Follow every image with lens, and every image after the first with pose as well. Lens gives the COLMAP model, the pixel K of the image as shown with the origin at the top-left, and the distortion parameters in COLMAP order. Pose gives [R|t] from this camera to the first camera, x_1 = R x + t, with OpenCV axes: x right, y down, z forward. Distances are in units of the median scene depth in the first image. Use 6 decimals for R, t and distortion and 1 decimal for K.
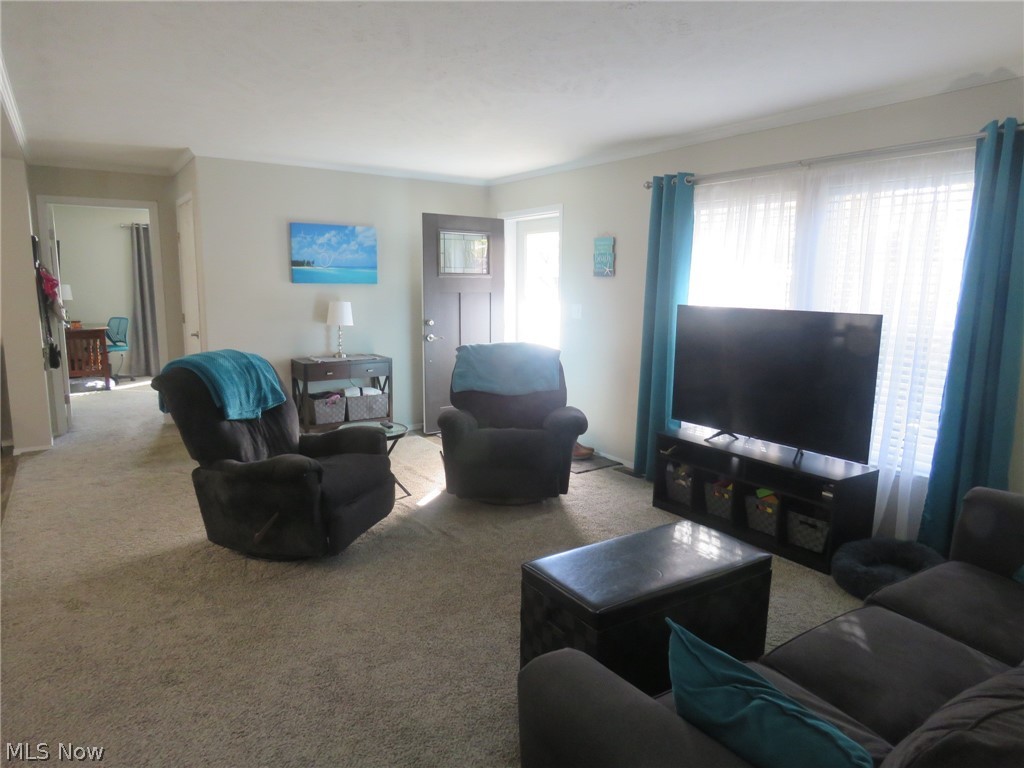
lens RADIAL K [[654.8, 0, 509.6], [0, 654.8, 386.3], [0, 0, 1]] dist [-0.008378, 0.000452]
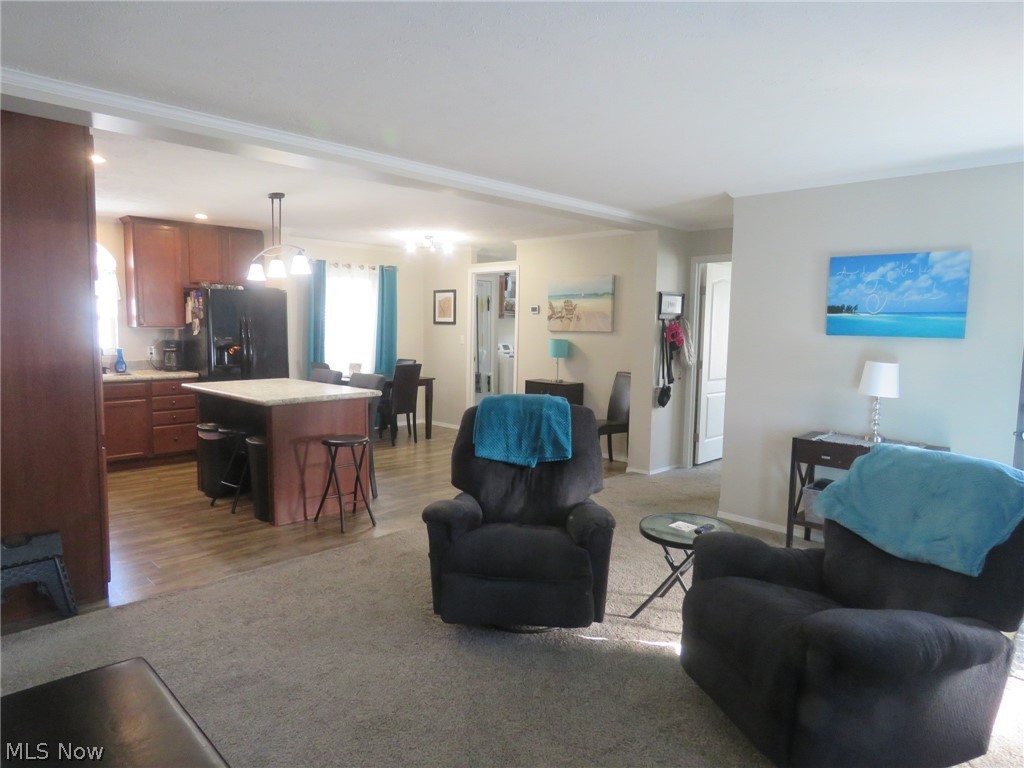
lens RADIAL K [[652.9, 0, 509.5], [0, 652.9, 387.8], [0, 0, 1]] dist [-0.005610, -0.003414]
pose [[0.201620, 0.089261, -0.975388, 0.347648], [-0.172257, 0.983549, 0.054402, -0.073011], [0.964198, 0.157049, 0.213679, 0.480481]]
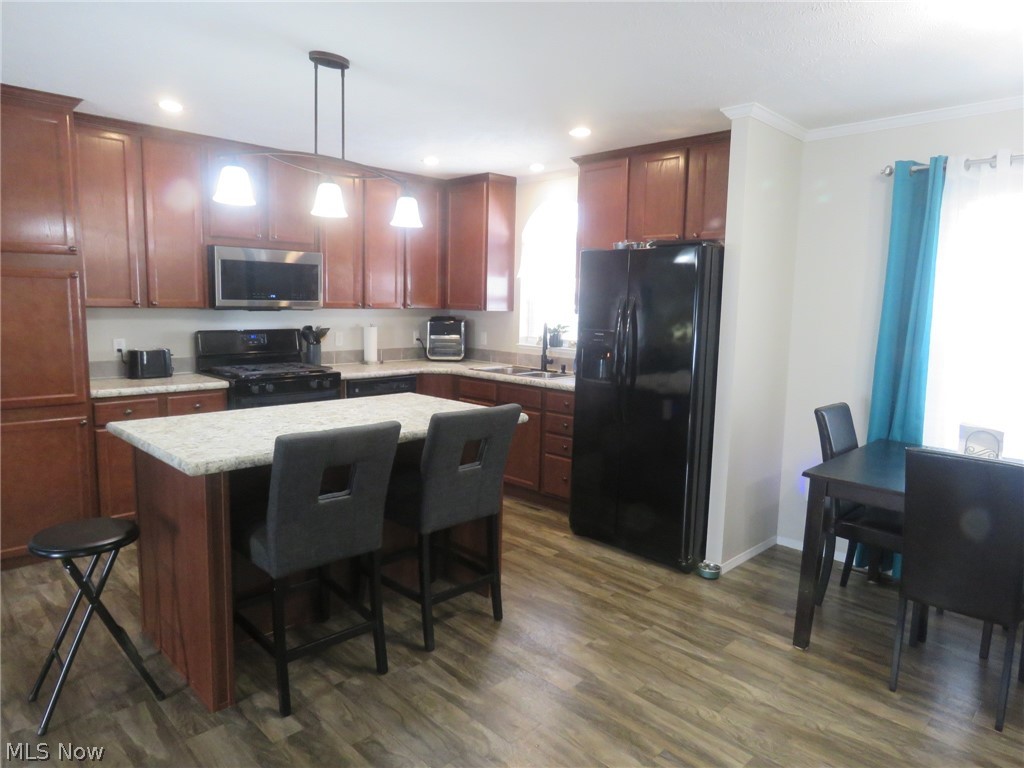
lens RADIAL K [[654.8, 0, 509.9], [0, 654.8, 387.4], [0, 0, 1]] dist [-0.008378, 0.000452]
pose [[-0.979726, -0.005521, -0.200266, -0.648130], [-0.063596, 0.956489, 0.284754, -0.144085], [0.189980, 0.291717, -0.937448, 0.856461]]
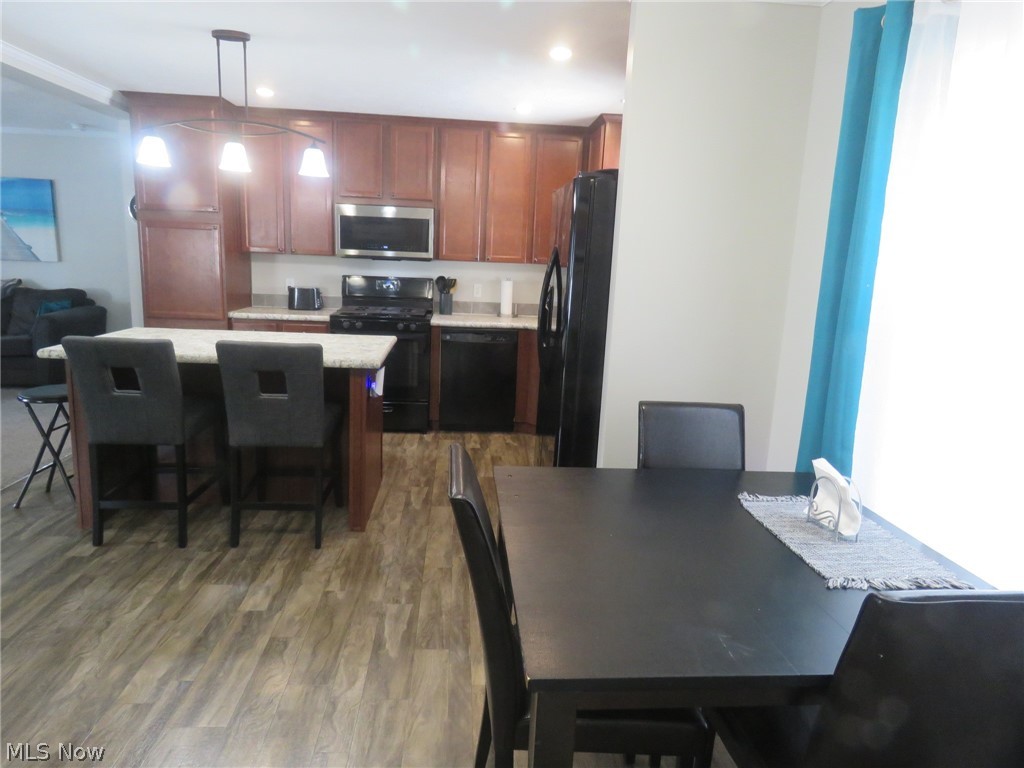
lens RADIAL K [[654.8, 0, 508.0], [0, 654.8, 385.3], [0, 0, 1]] dist [-0.008378, 0.000452]
pose [[-0.871253, -0.142097, 0.469816, -1.115625], [0.028524, 0.940902, 0.337475, -0.128658], [-0.490005, 0.307427, -0.815711, 0.751124]]
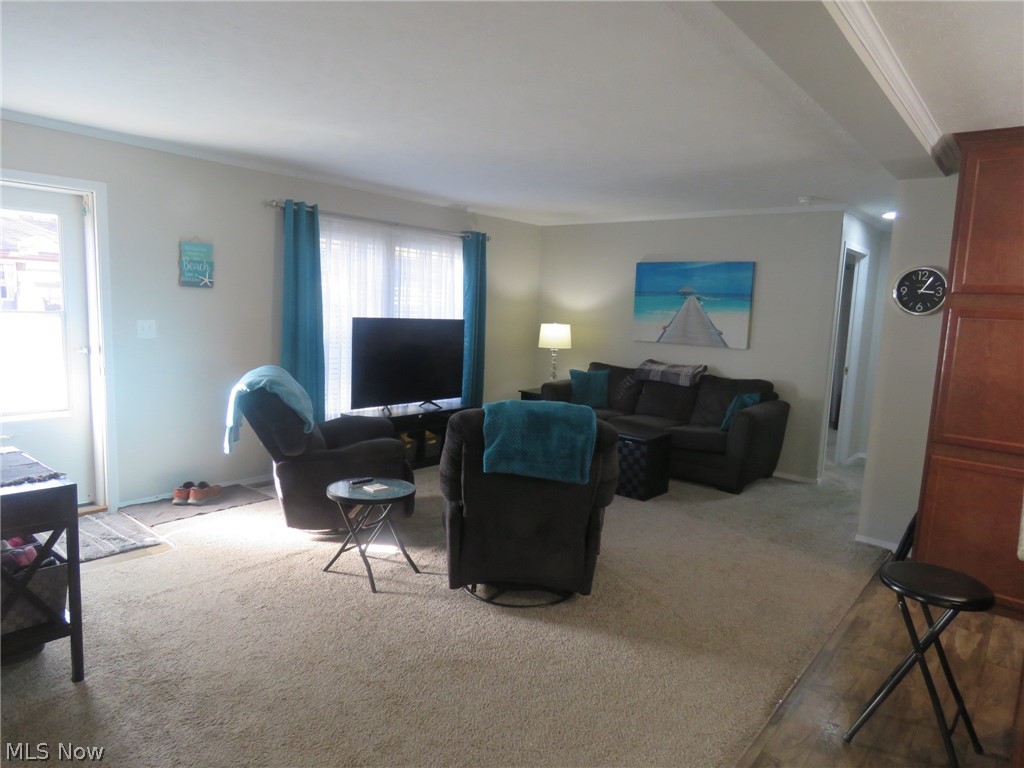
lens RADIAL K [[652.9, 0, 512.5], [0, 652.9, 386.7], [0, 0, 1]] dist [-0.005610, -0.003414]
pose [[-0.289191, -0.140466, 0.946910, -0.746967], [0.105973, 0.978398, 0.177502, -0.136029], [-0.951388, 0.151678, -0.268058, 0.784946]]
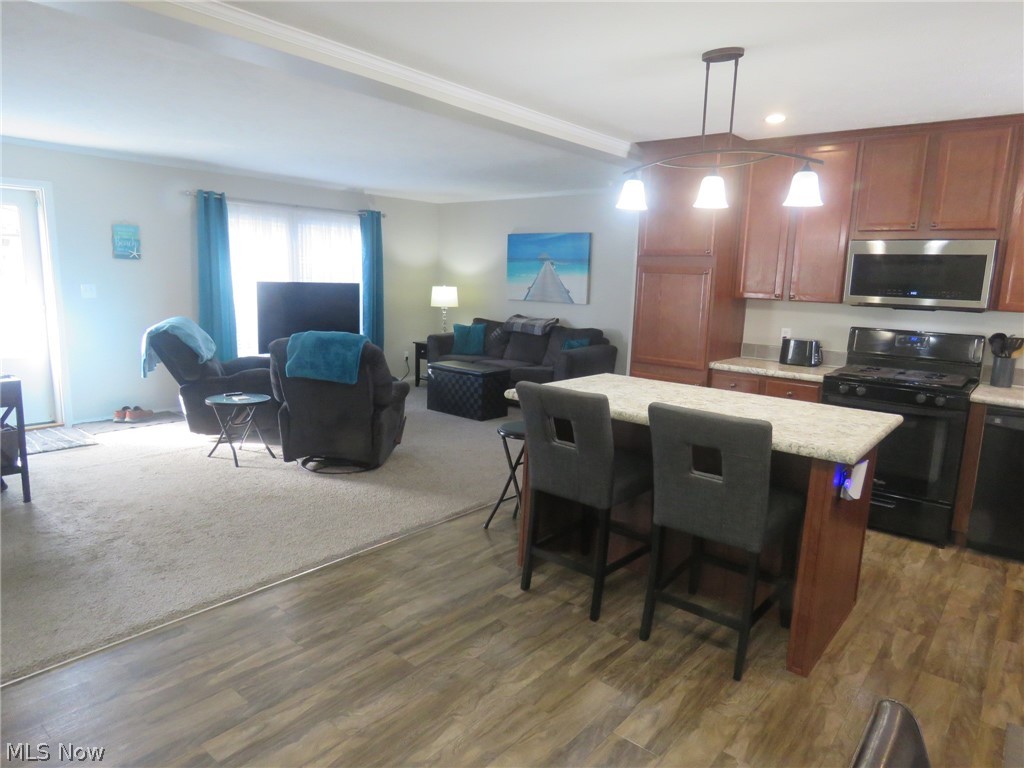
lens RADIAL K [[654.8, 0, 511.0], [0, 654.8, 386.5], [0, 0, 1]] dist [-0.008378, 0.000452]
pose [[-0.288210, -0.179867, 0.940523, -1.062186], [0.118001, 0.968043, 0.221290, -0.115825], [-0.950269, 0.174761, -0.257775, 0.641176]]
